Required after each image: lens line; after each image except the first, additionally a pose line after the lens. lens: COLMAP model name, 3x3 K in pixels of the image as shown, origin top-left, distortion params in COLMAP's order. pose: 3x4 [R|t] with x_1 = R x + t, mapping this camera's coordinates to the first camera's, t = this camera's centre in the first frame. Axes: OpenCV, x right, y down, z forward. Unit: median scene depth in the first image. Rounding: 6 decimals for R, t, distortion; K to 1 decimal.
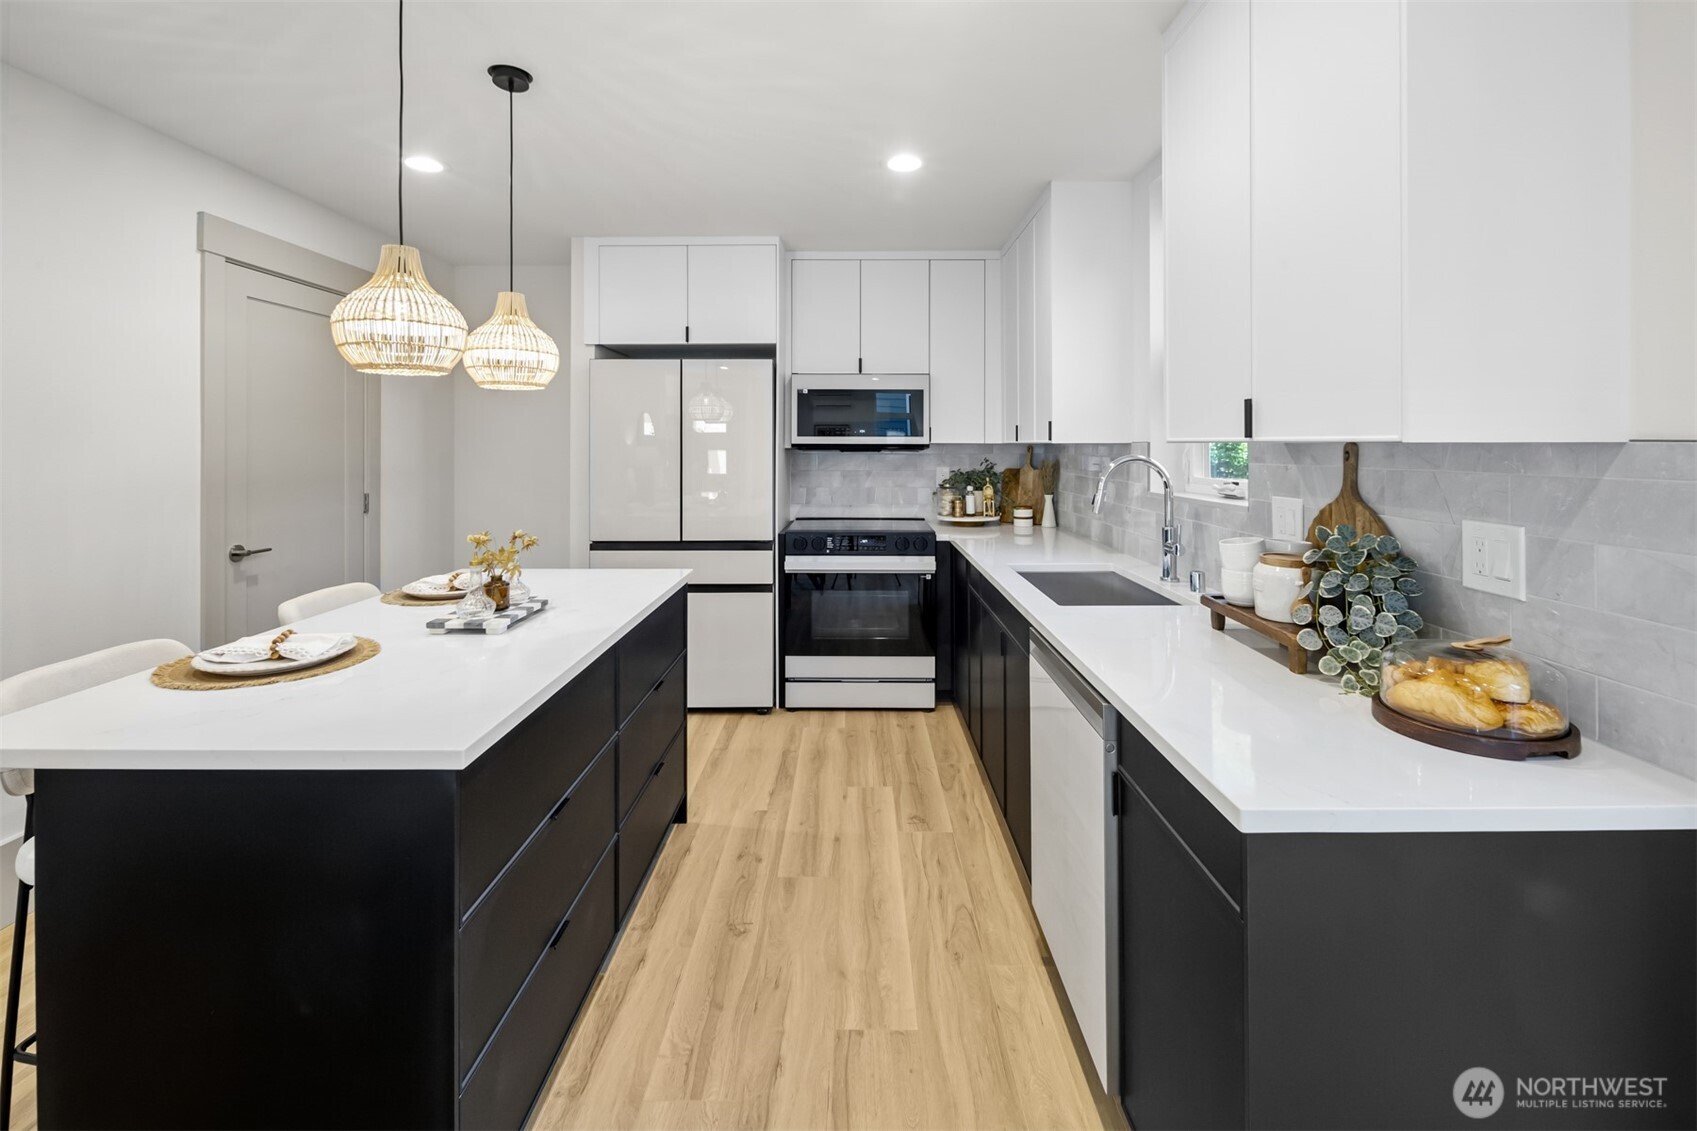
lens RADIAL K [[741.2, 0, 854.0], [0, 741.2, 441.9], [0, 0, 1]] dist [0.001820, -0.003072]
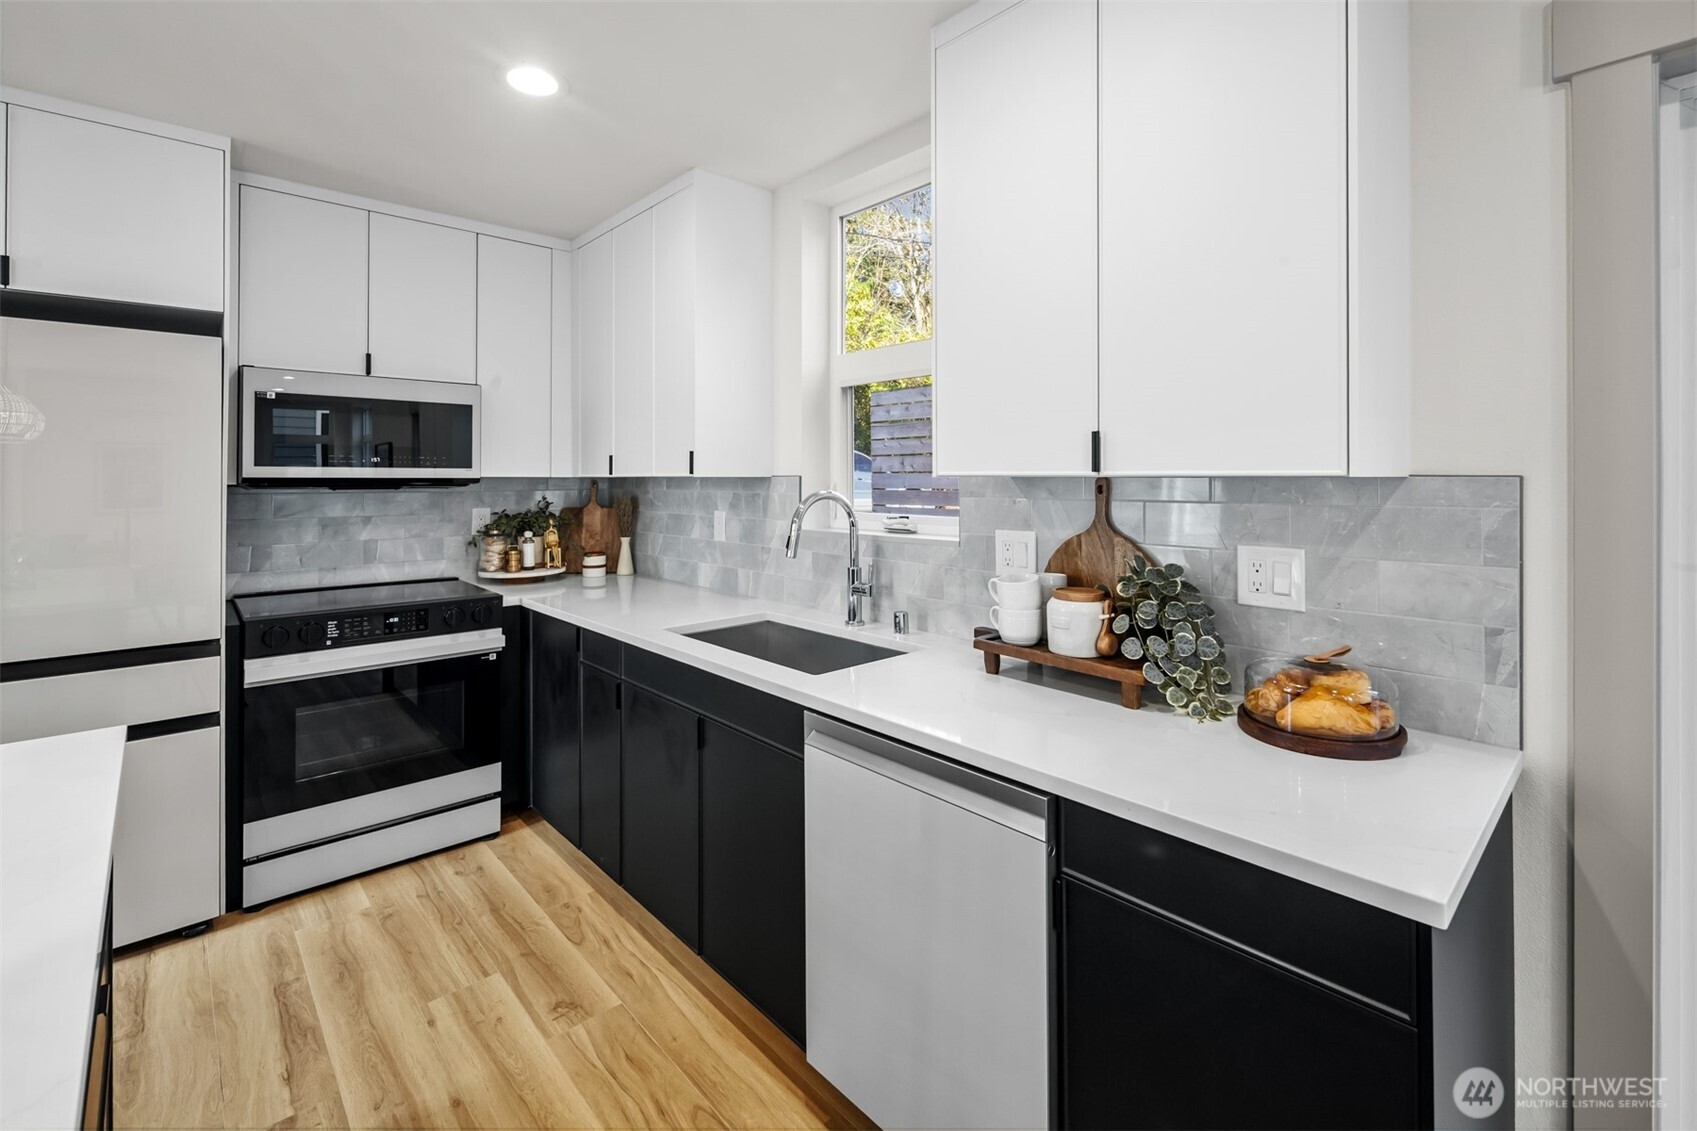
lens RADIAL K [[741.2, 0, 850.3], [0, 741.2, 472.3], [0, 0, 1]] dist [0.001820, -0.003072]
pose [[0.733235, 0.005592, 0.679952, -0.182804], [-0.002261, 0.999981, -0.005786, 0.000702], [-0.679971, 0.002705, 0.733234, 0.269093]]
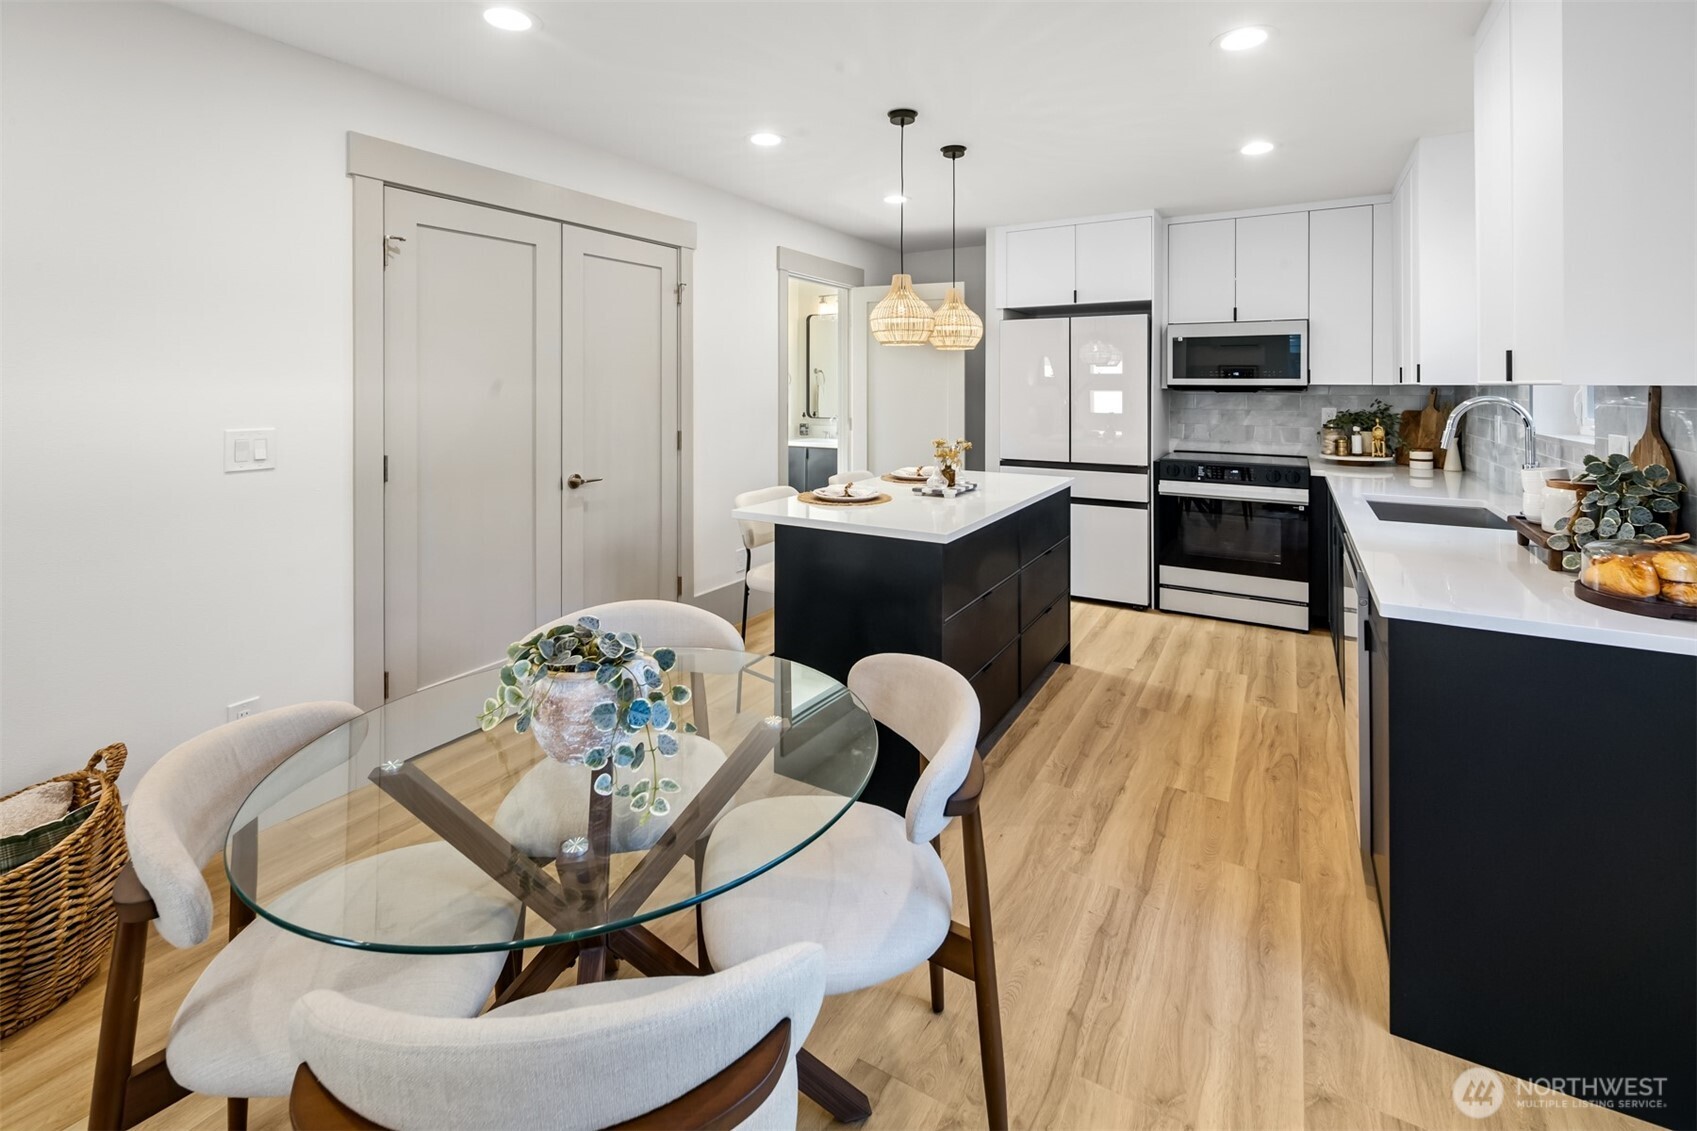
lens RADIAL K [[741.2, 0, 848.4], [0, 741.2, 380.8], [0, 0, 1]] dist [0.001820, -0.003072]
pose [[0.859116, -0.000768, -0.511780, 0.110391], [-0.000363, 0.999998, -0.002111, -0.001790], [0.511780, 0.001999, 0.859114, -0.343519]]
